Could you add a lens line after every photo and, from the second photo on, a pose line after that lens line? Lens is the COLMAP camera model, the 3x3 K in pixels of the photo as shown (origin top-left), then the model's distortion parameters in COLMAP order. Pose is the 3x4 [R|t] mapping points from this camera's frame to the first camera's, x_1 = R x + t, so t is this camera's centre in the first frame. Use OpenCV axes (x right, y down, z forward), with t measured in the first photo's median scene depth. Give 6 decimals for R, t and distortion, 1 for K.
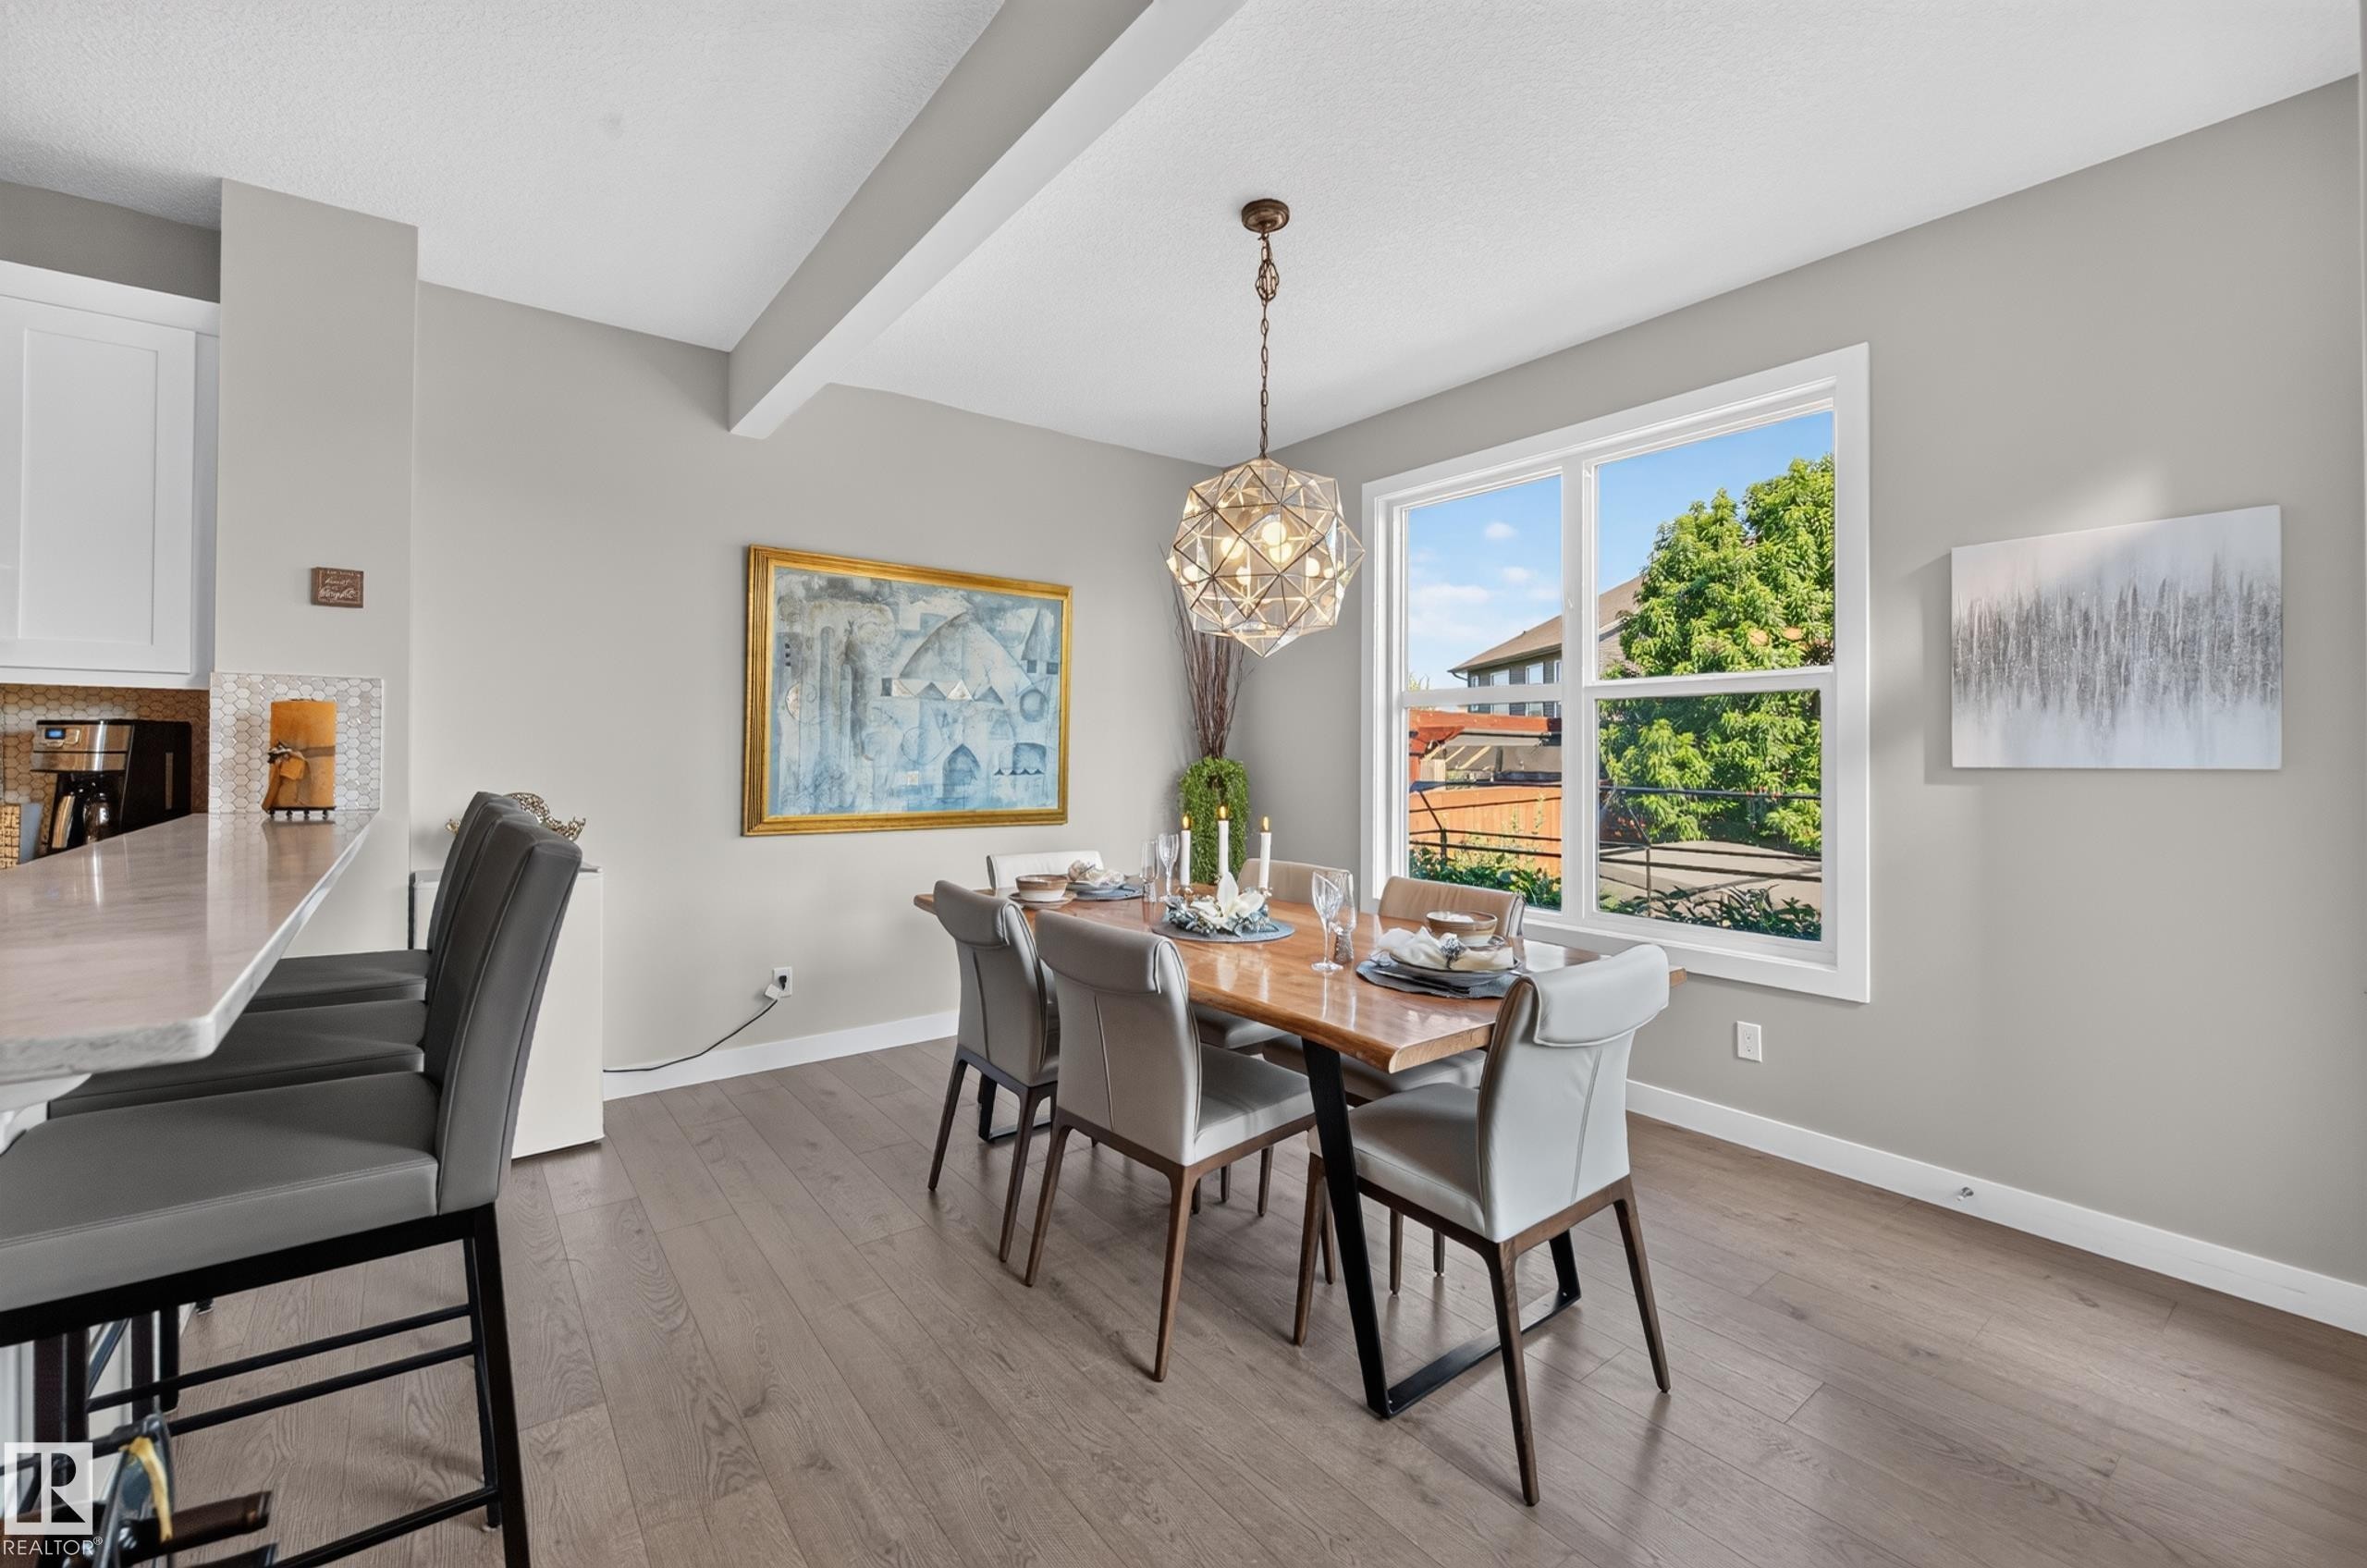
lens RADIAL K [[986.7, 0, 1179.2], [0, 986.7, 745.3], [0, 0, 1]] dist [0.000704, 0.000108]
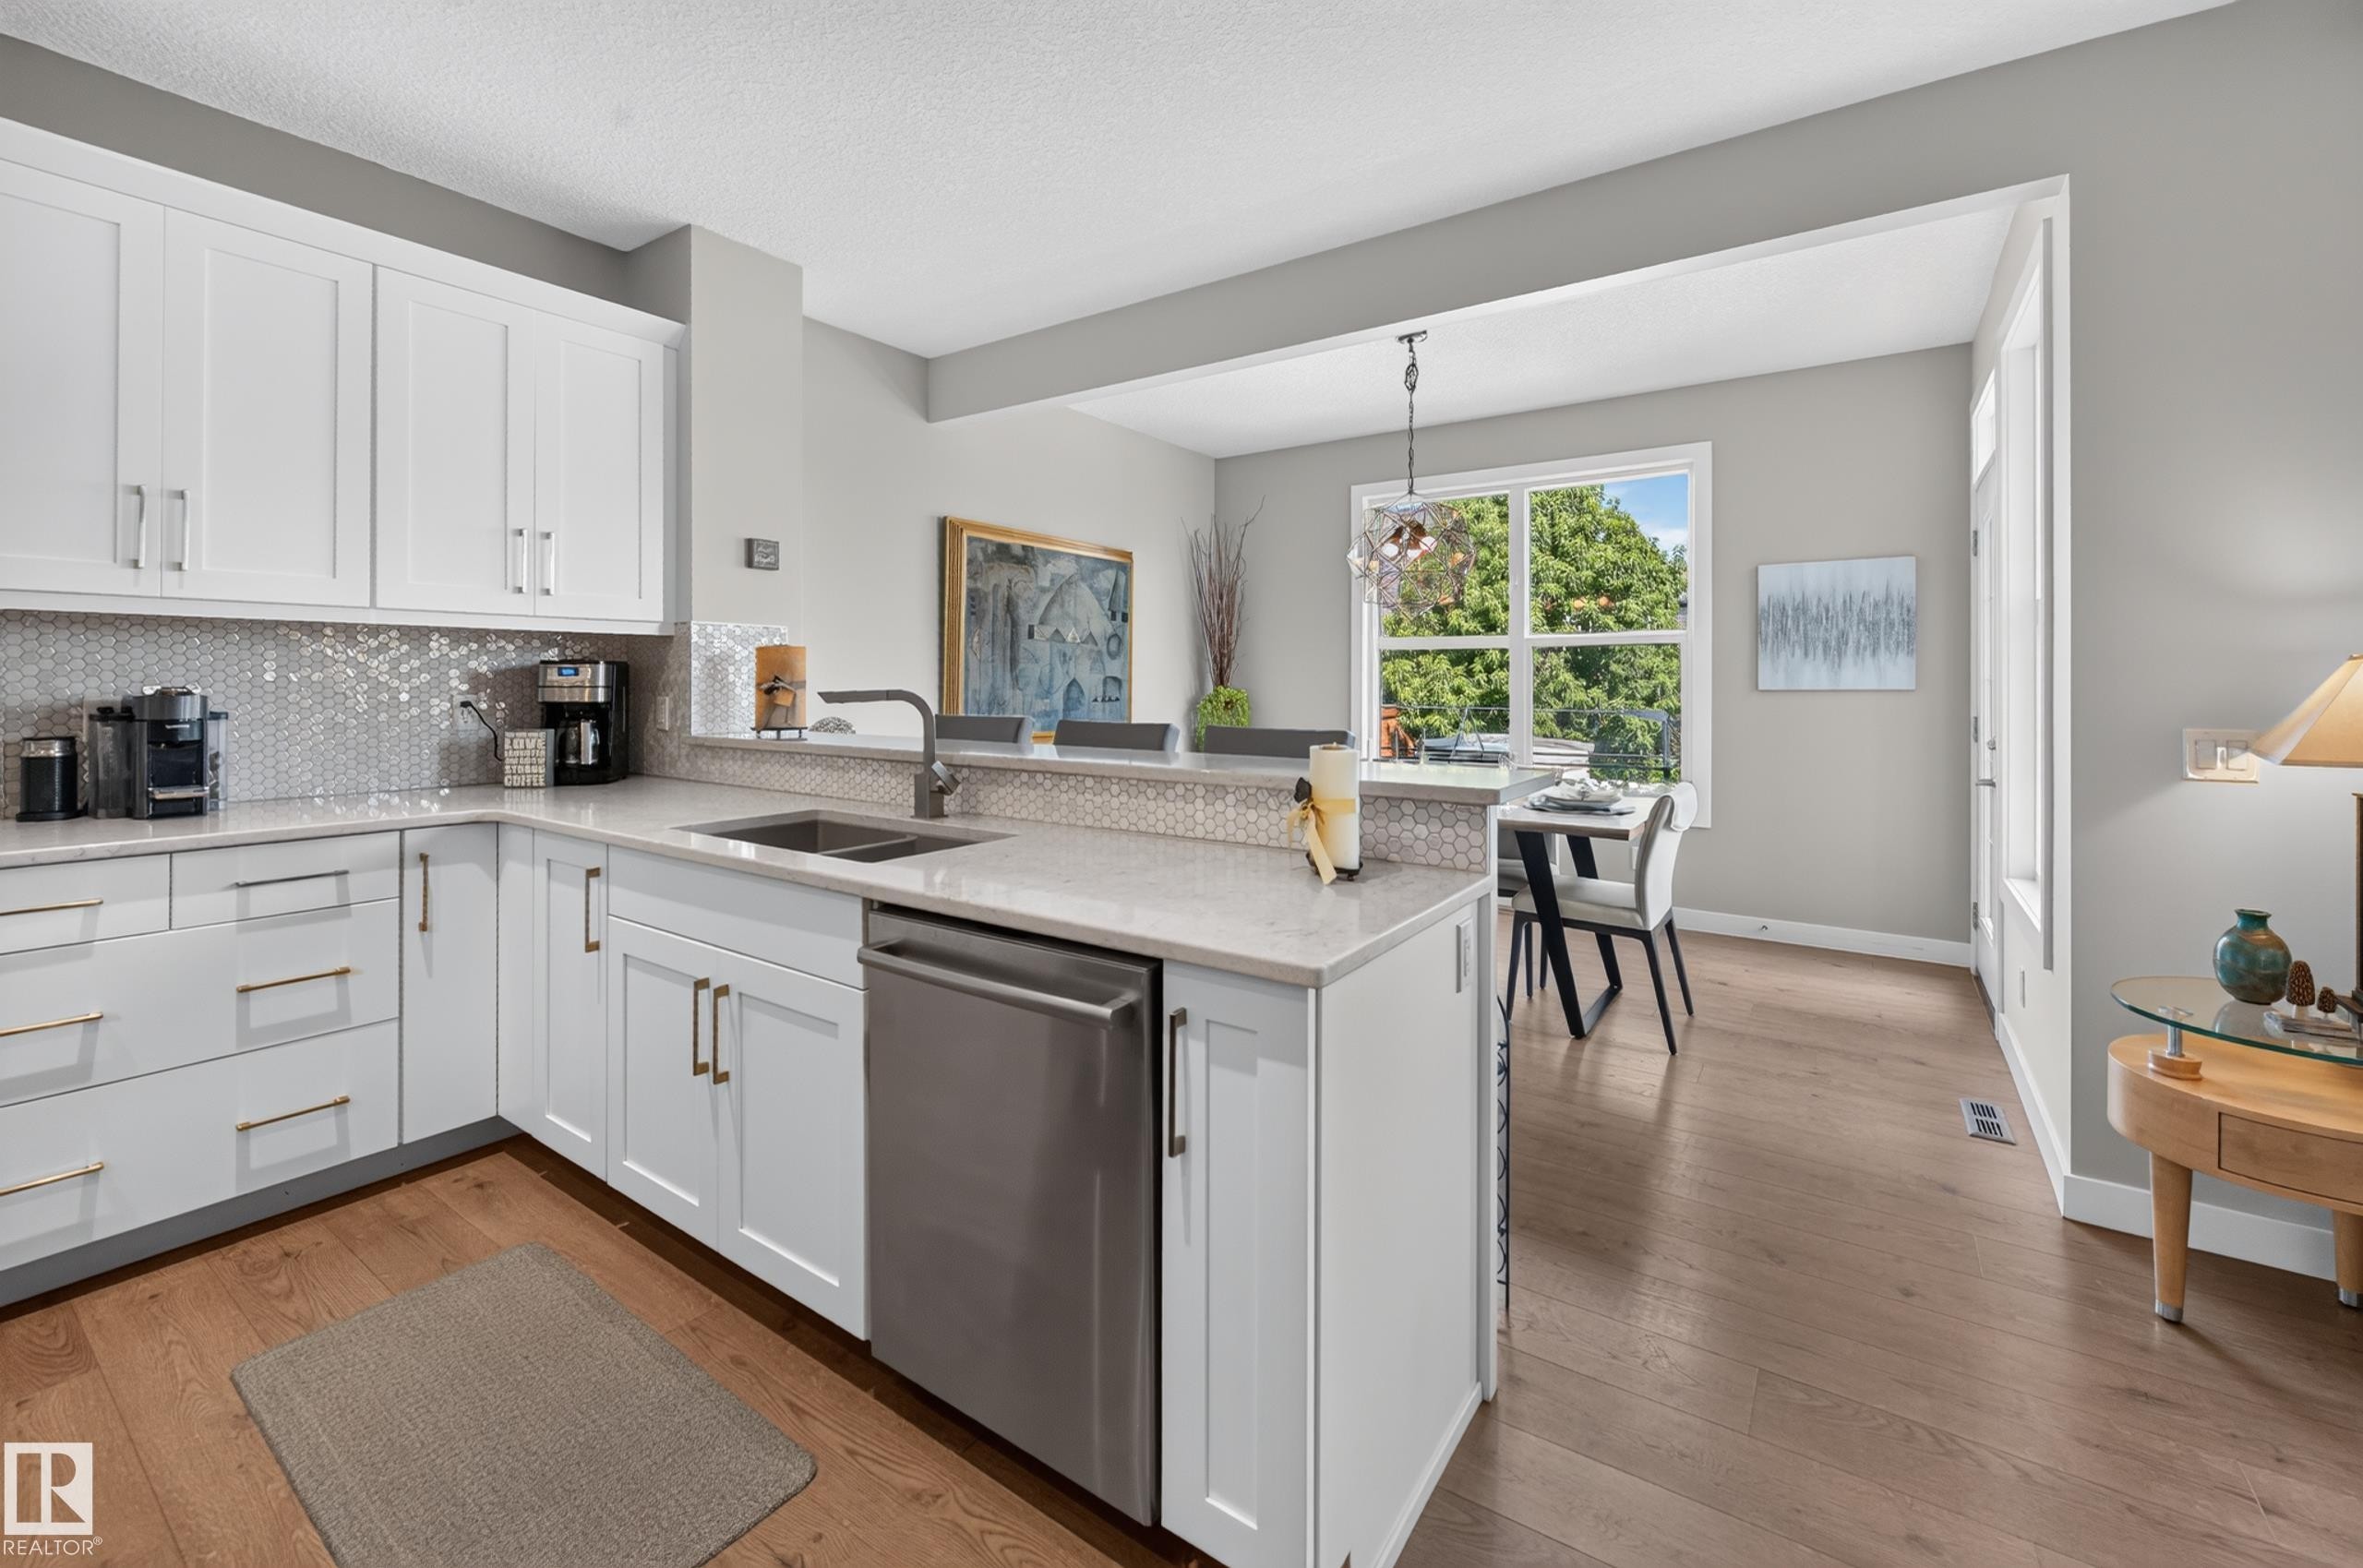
lens RADIAL K [[964.9, 0, 1180.6], [0, 964.9, 686.2], [0, 0, 1]] dist [-0.002011, -0.000275]
pose [[0.952047, -0.005748, 0.305897, -0.517671], [0.002710, 0.999943, 0.010356, -0.002484], [-0.305939, -0.009031, 0.952008, -0.239413]]
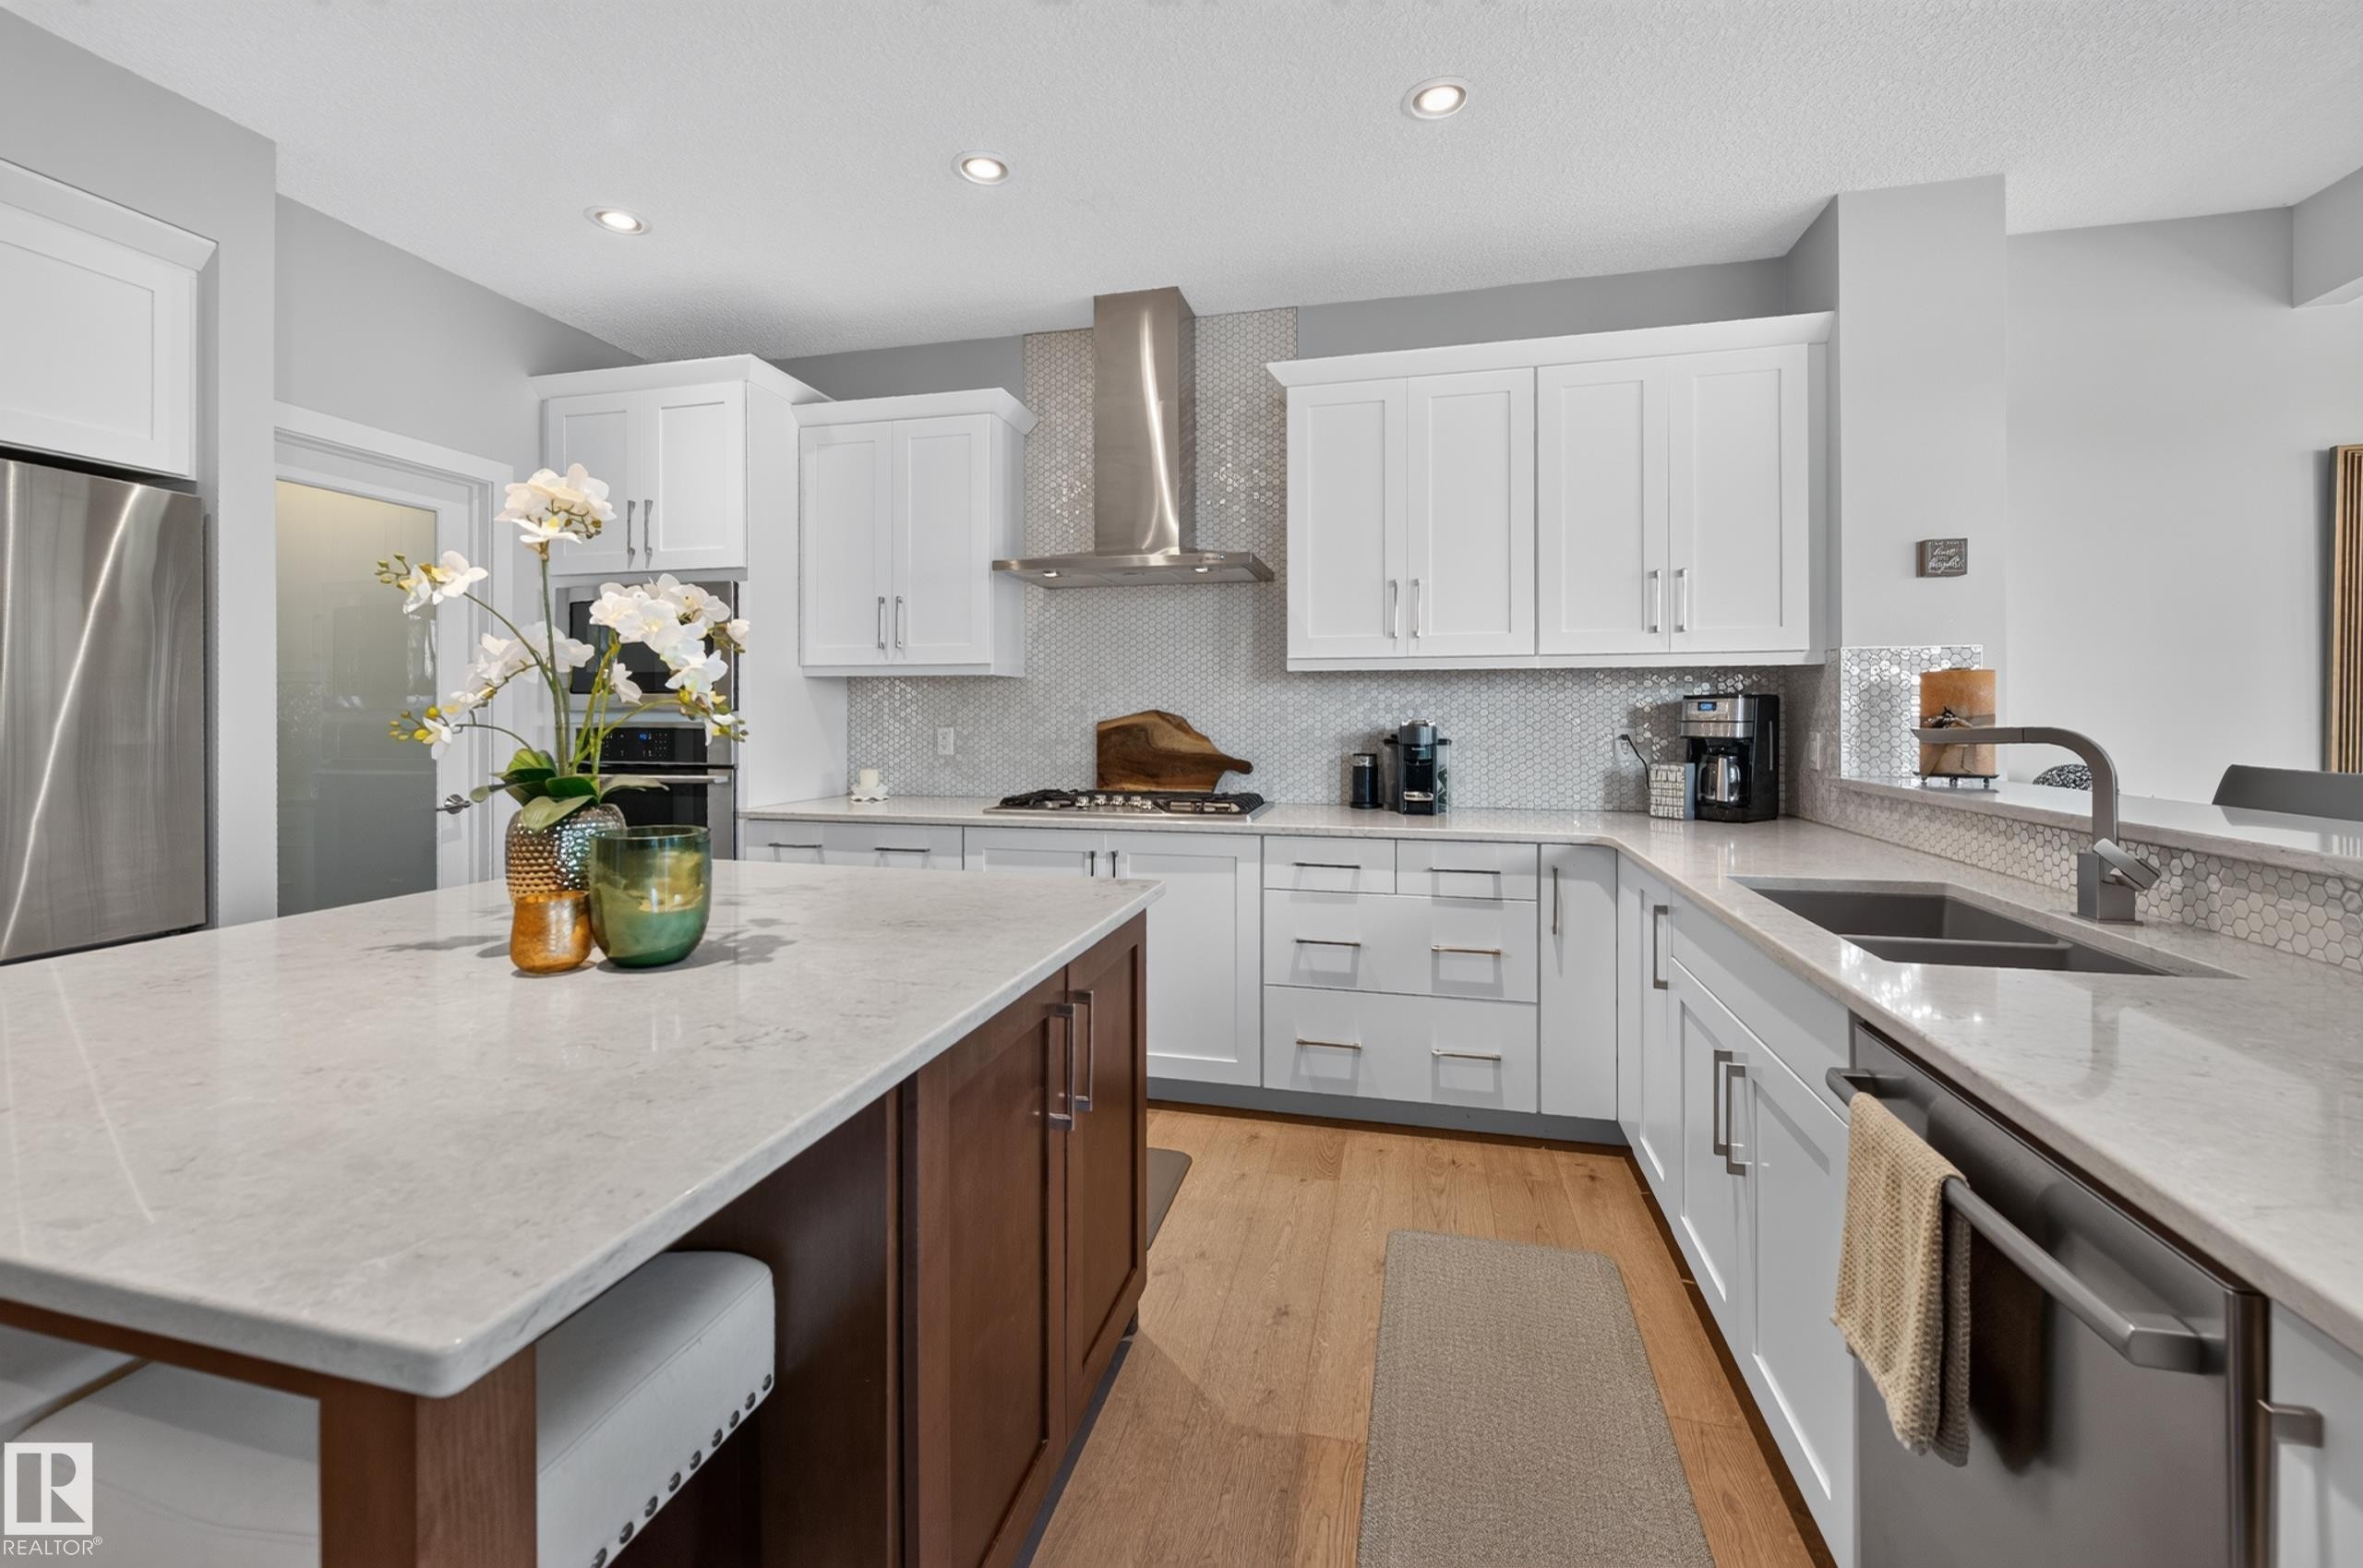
lens RADIAL K [[968.8, 0, 1178.8], [0, 968.8, 718.3], [0, 0, 1]] dist [-0.000736, 0.000155]
pose [[0.630354, -0.004538, -0.776294, -0.412694], [0.008198, 0.999966, 0.000811, -0.001885], [0.776264, -0.006875, 0.630370, -0.166834]]
